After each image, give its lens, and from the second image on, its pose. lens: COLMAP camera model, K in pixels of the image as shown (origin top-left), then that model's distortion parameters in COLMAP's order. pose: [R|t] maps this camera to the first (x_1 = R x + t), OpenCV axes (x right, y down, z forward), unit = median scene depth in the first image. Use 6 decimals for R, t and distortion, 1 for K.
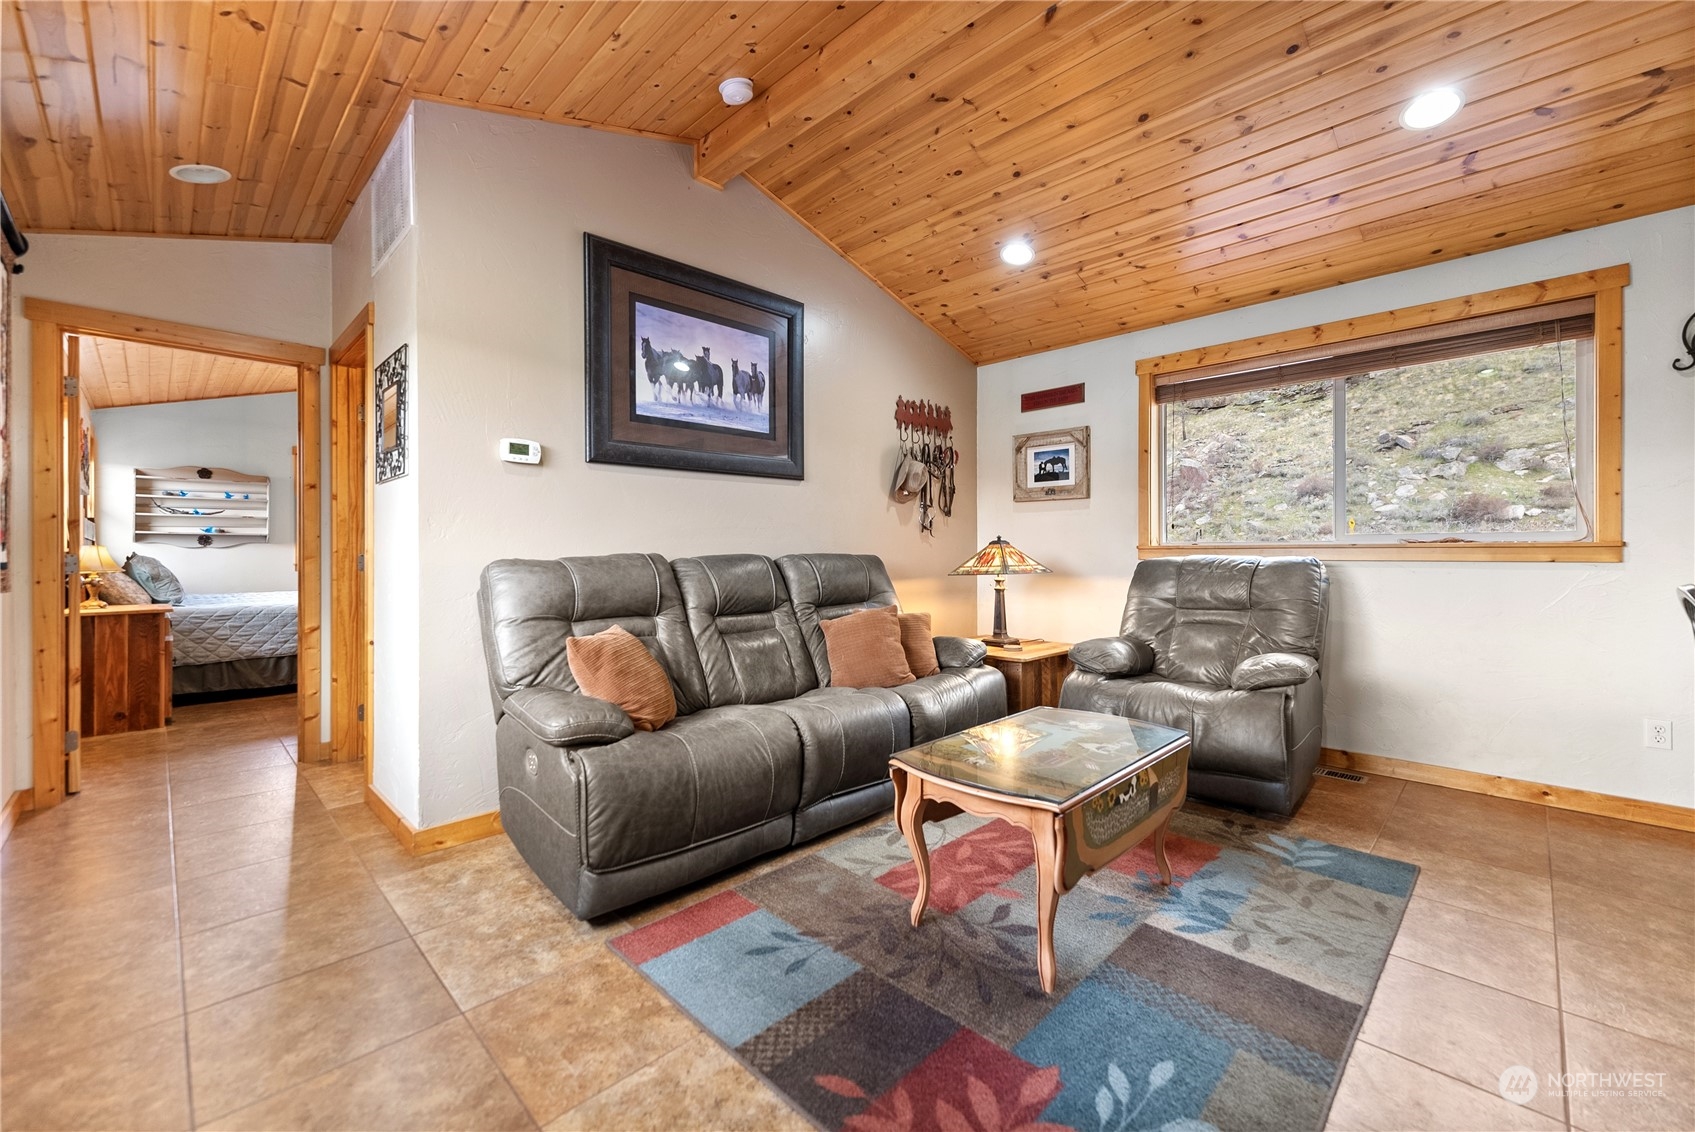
lens RADIAL K [[690.3, 0, 844.2], [0, 690.3, 550.8], [0, 0, 1]] dist [-0.001493, 0.000789]
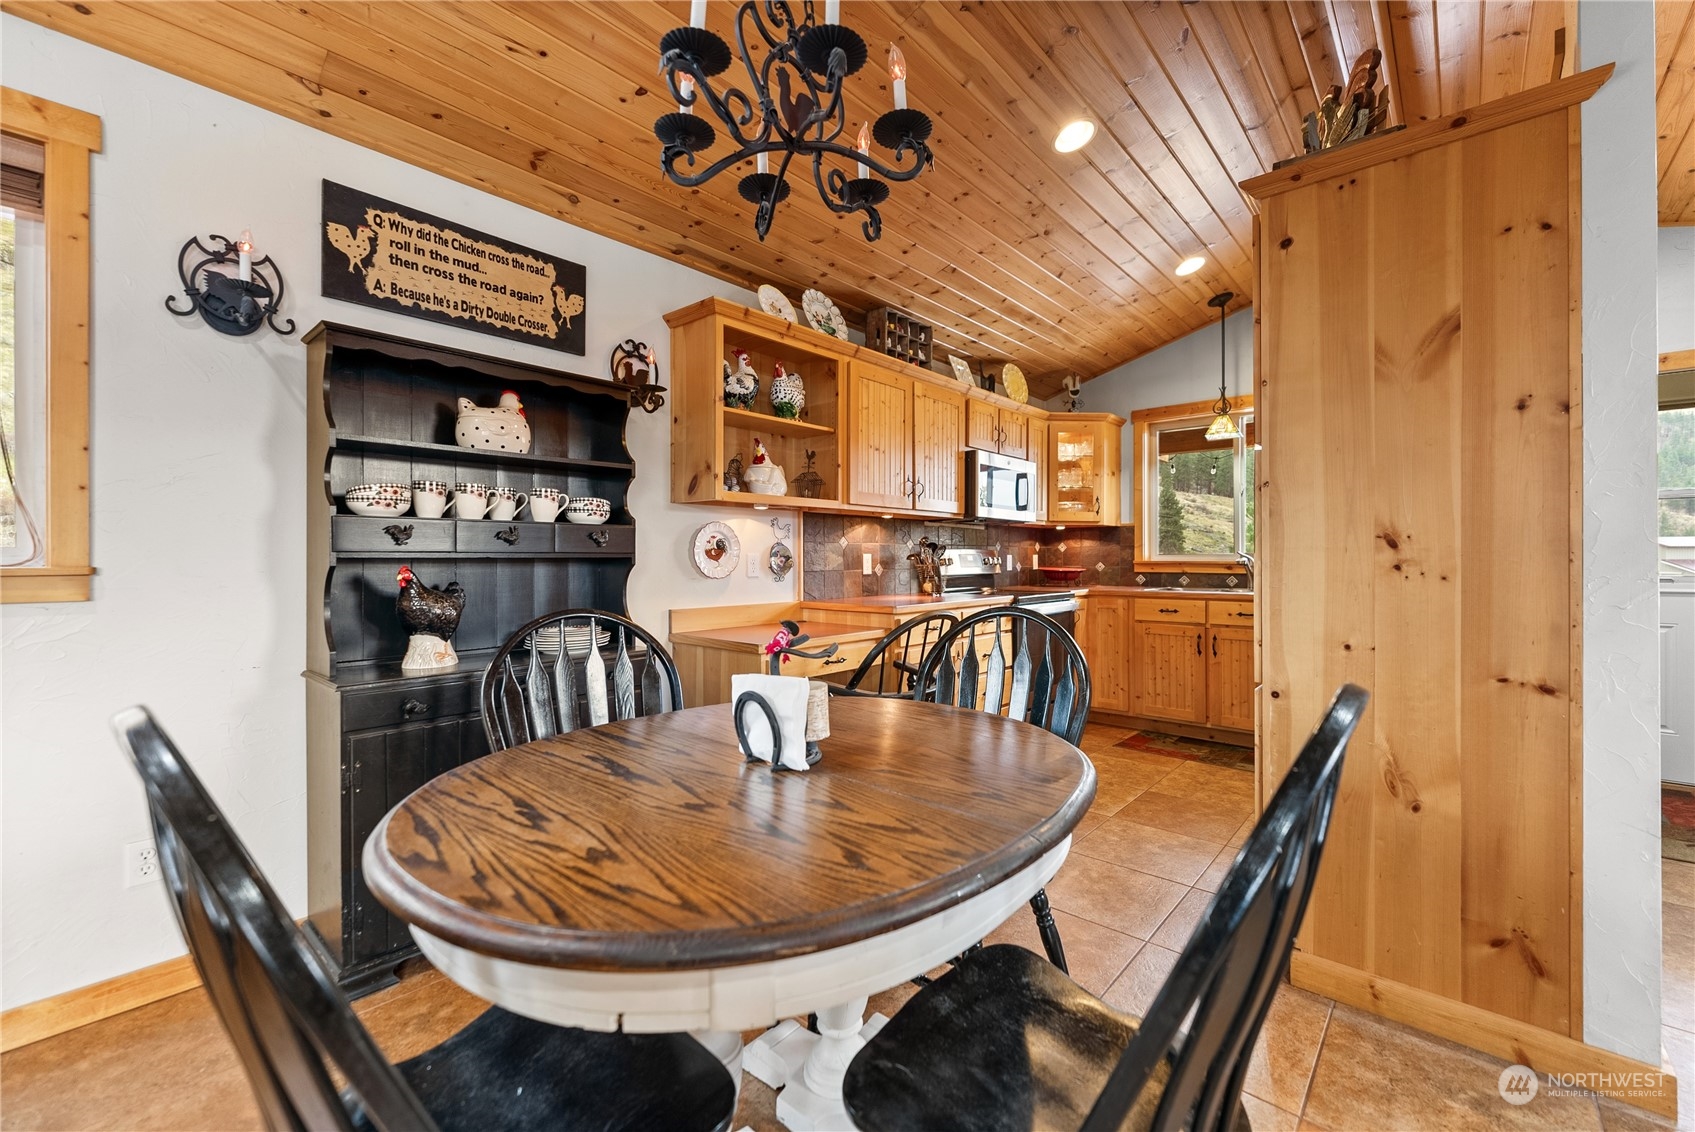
lens RADIAL K [[690.3, 0, 859.0], [0, 690.3, 557.4], [0, 0, 1]] dist [-0.001493, 0.000789]
pose [[-0.067002, 0.001335, 0.997752, 0.387572], [-0.002446, 0.999996, -0.001502, -0.018863], [-0.997750, -0.002541, -0.066998, 0.296024]]
